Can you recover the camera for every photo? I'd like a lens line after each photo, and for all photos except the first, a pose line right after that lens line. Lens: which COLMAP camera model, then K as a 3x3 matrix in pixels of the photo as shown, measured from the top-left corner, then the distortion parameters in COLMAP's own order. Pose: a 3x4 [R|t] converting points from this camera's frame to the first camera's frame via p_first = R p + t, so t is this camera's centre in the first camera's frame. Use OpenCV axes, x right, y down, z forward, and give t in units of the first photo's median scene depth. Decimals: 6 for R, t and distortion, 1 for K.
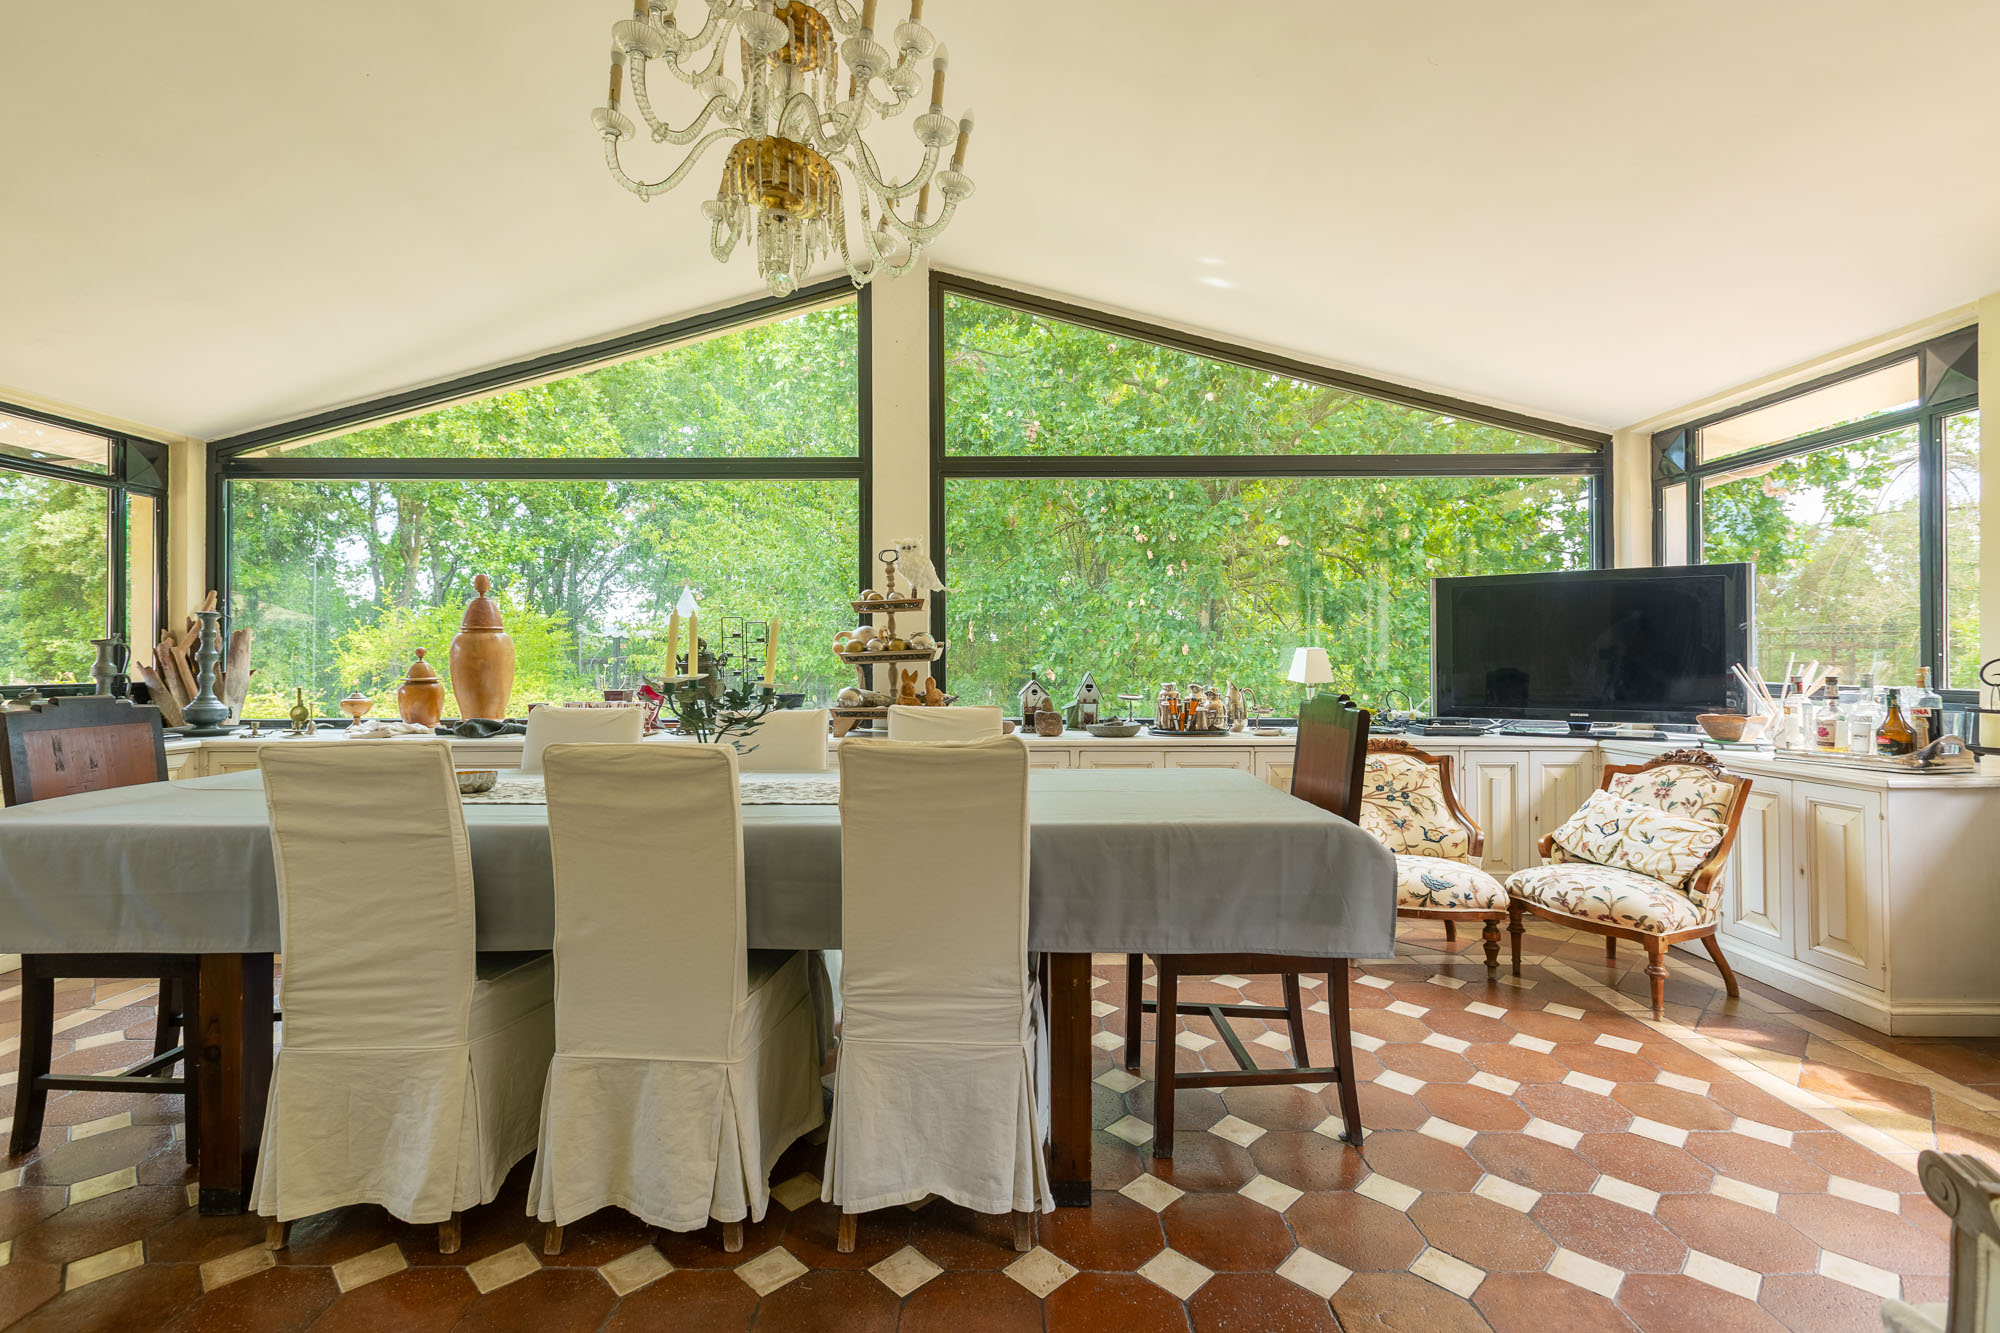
lens RADIAL K [[902.9, 0, 992.8], [0, 902.9, 674.1], [0, 0, 1]] dist [0.002069, -0.000262]
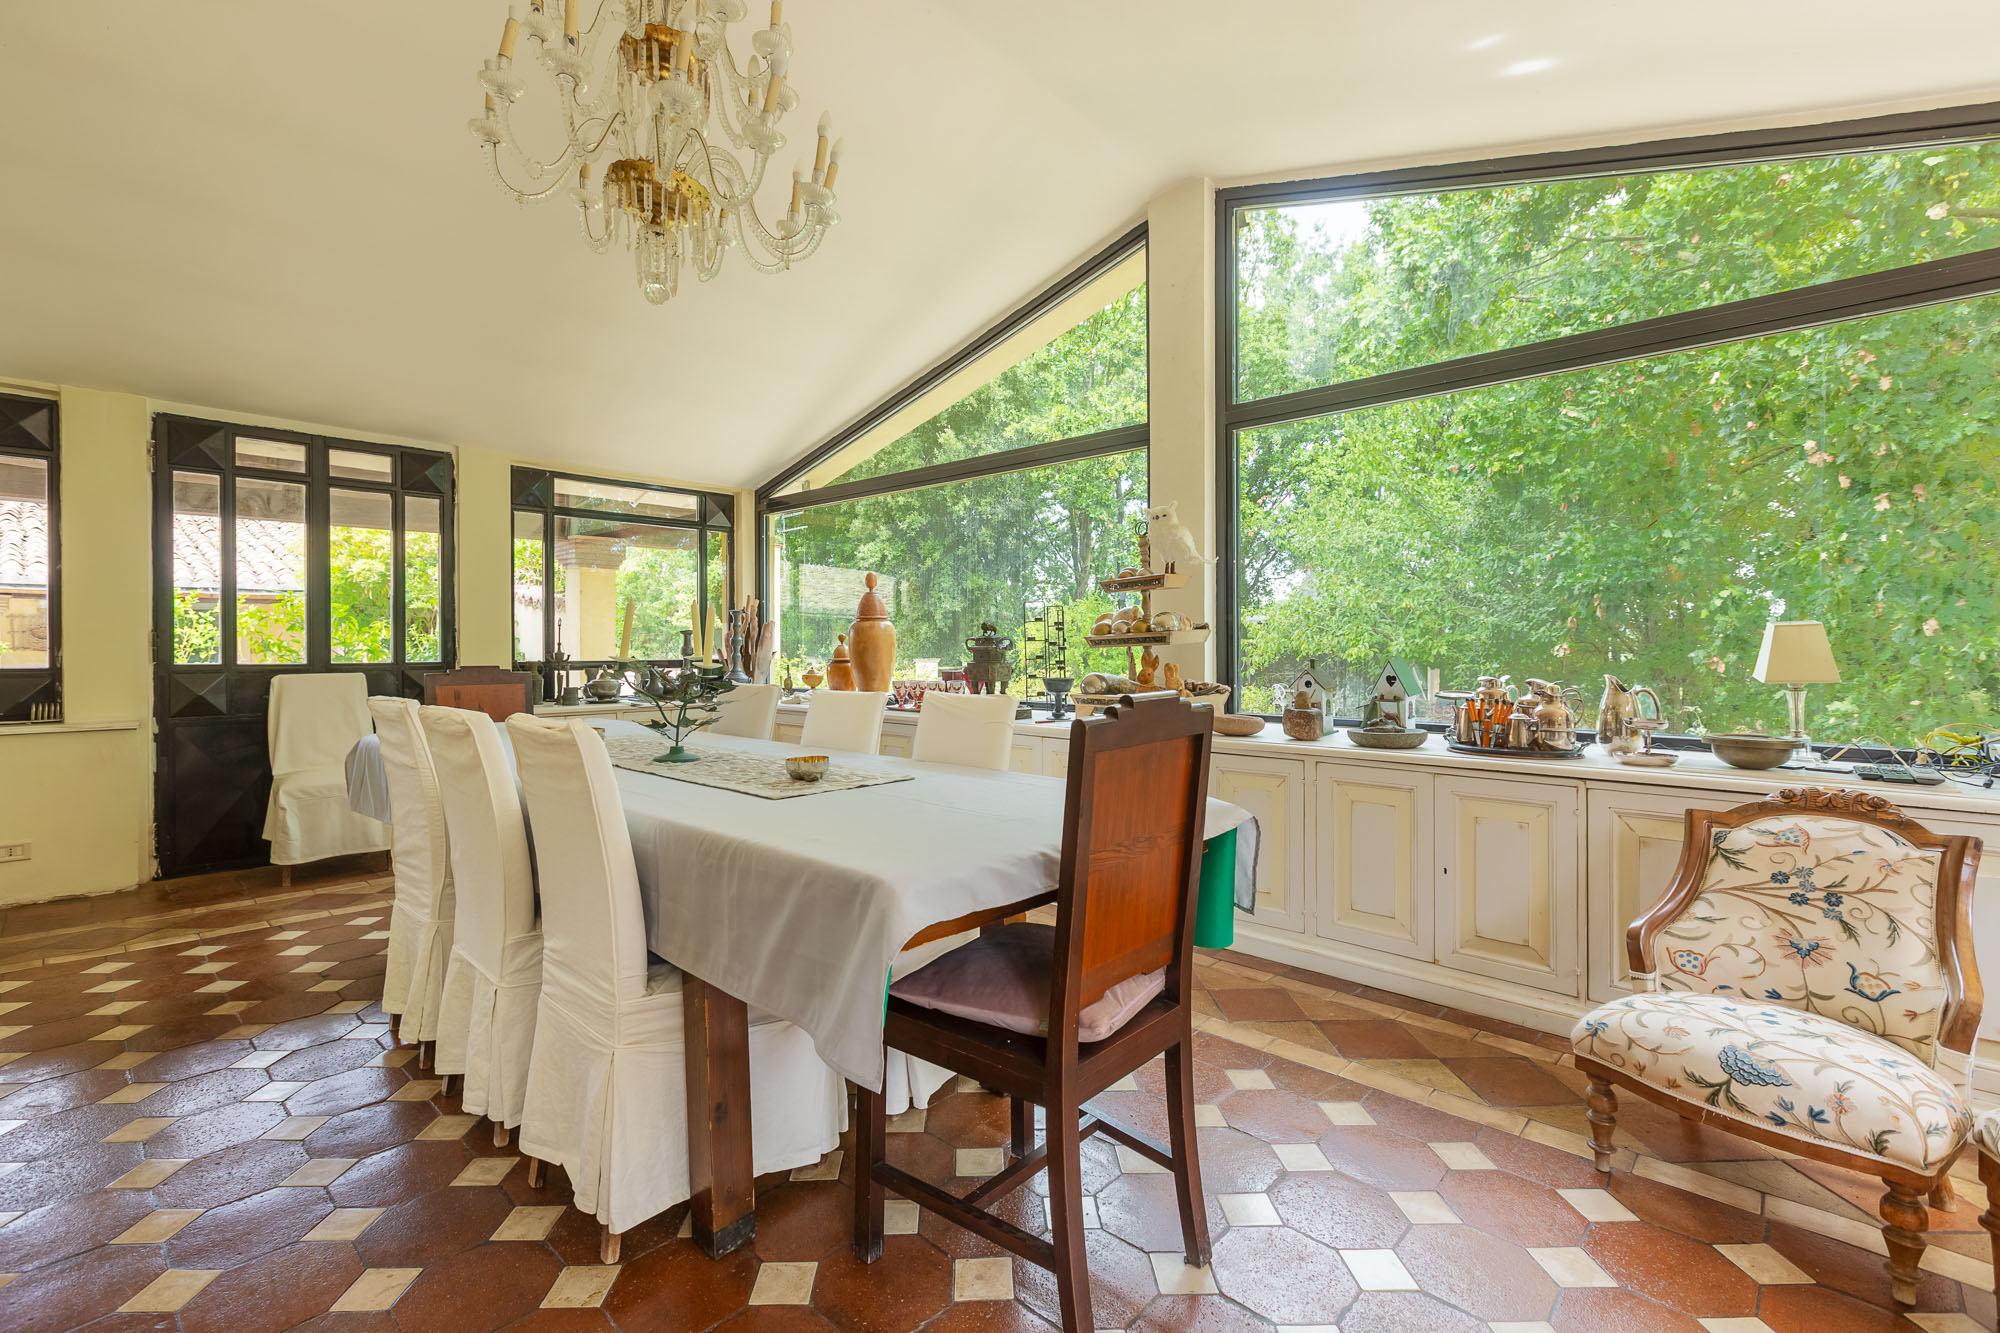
lens RADIAL K [[902.9, 0, 994.3], [0, 902.9, 665.5], [0, 0, 1]] dist [0.002069, -0.000262]
pose [[0.729296, 0.016514, -0.683999, 0.381815], [-0.011254, 0.999863, 0.012141, -0.002570], [0.684106, -0.001156, 0.729382, 0.232155]]
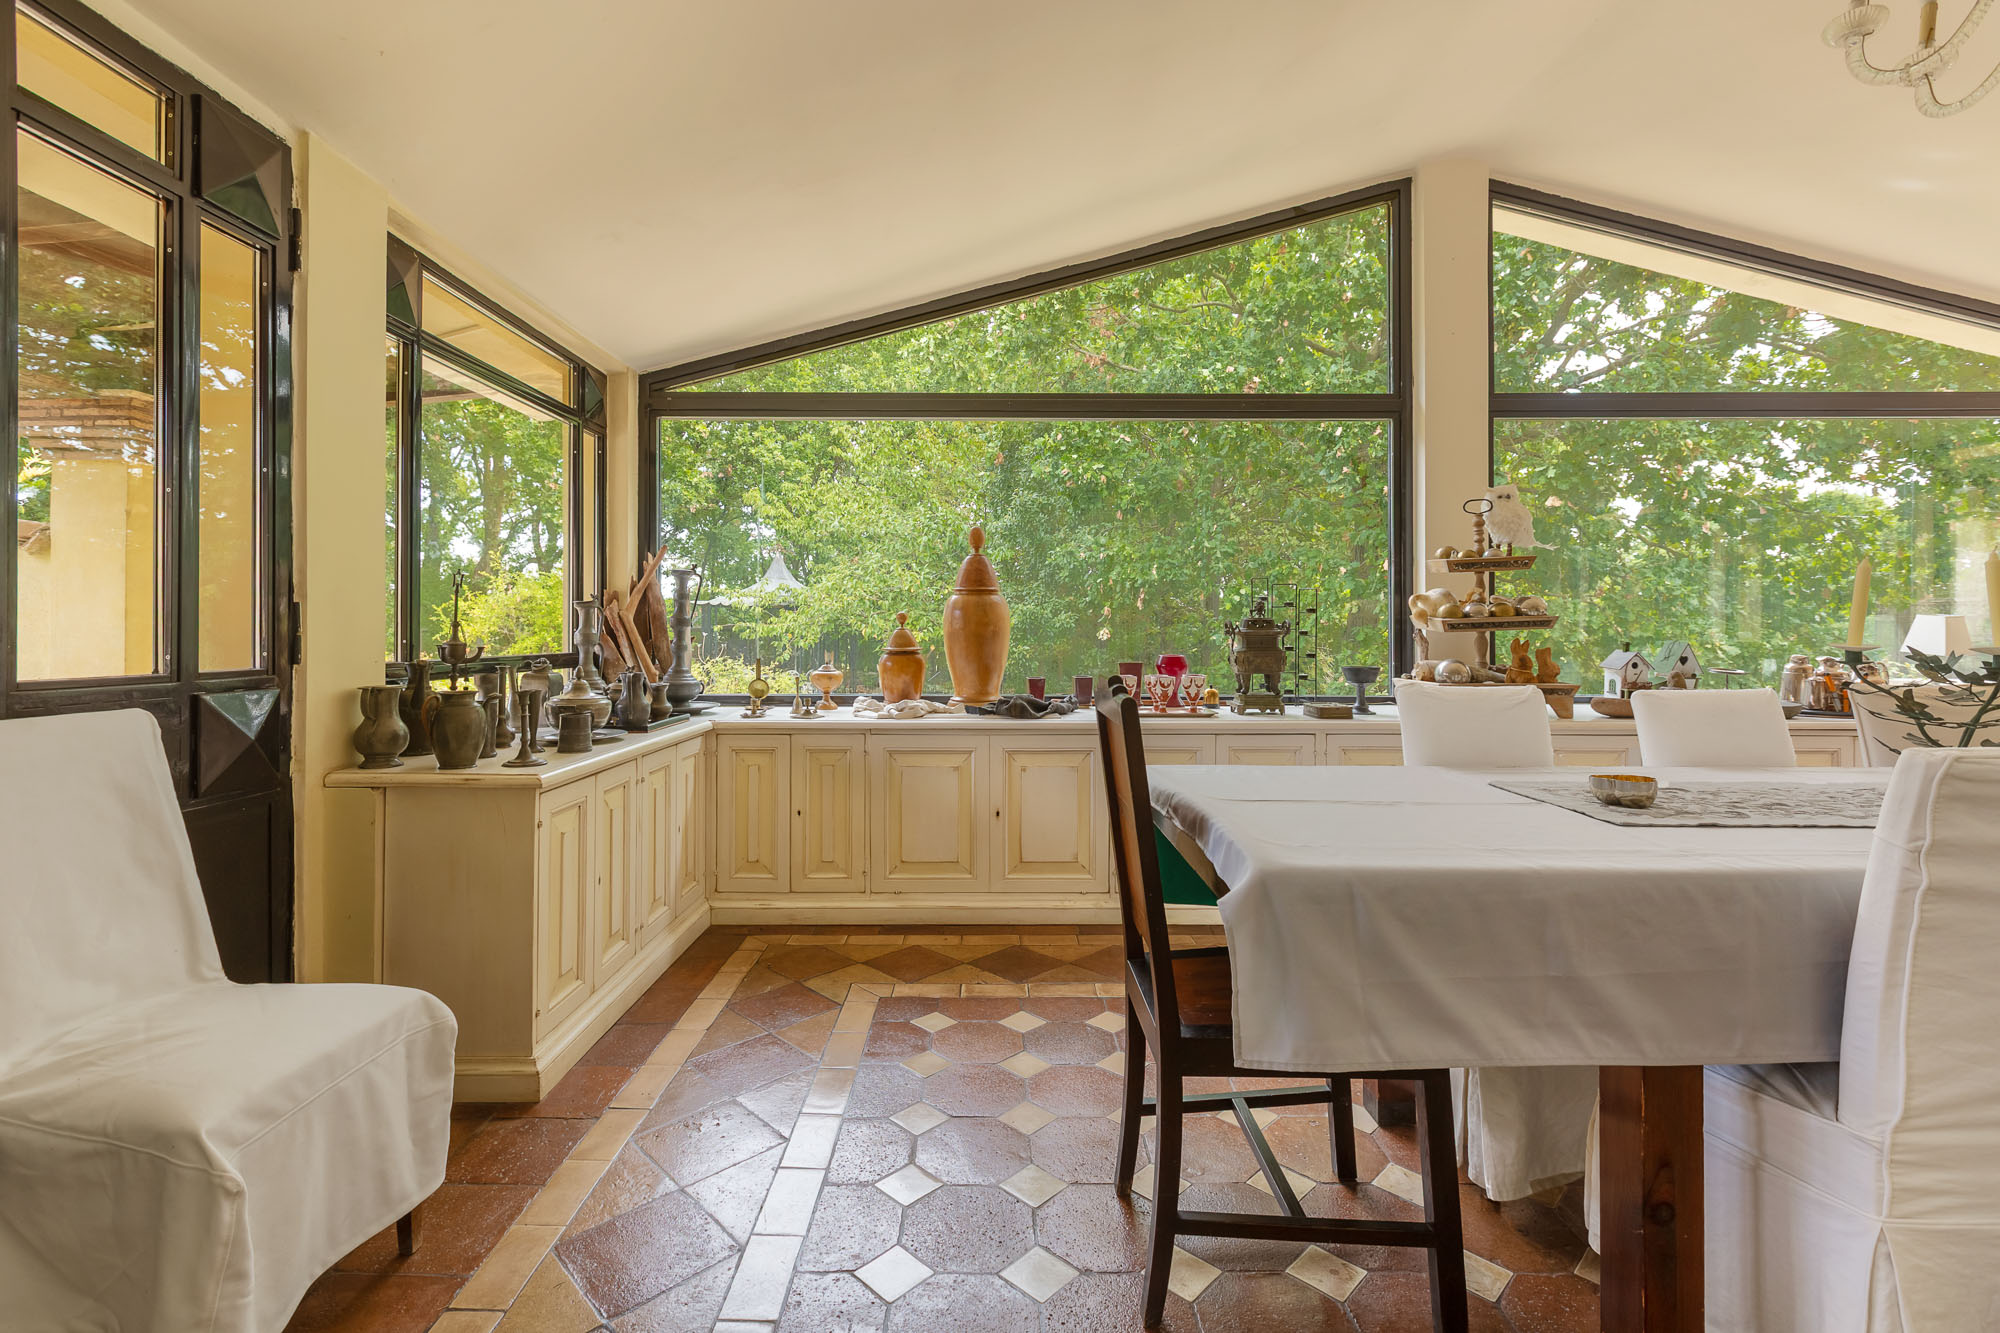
lens RADIAL K [[902.9, 0, 984.8], [0, 902.9, 636.2], [0, 0, 1]] dist [0.002069, -0.000262]
pose [[0.999983, 0.002862, 0.005177, -0.571553], [-0.002816, 0.999957, -0.008859, 0.001401], [-0.005203, 0.008844, 0.999947, 0.140536]]
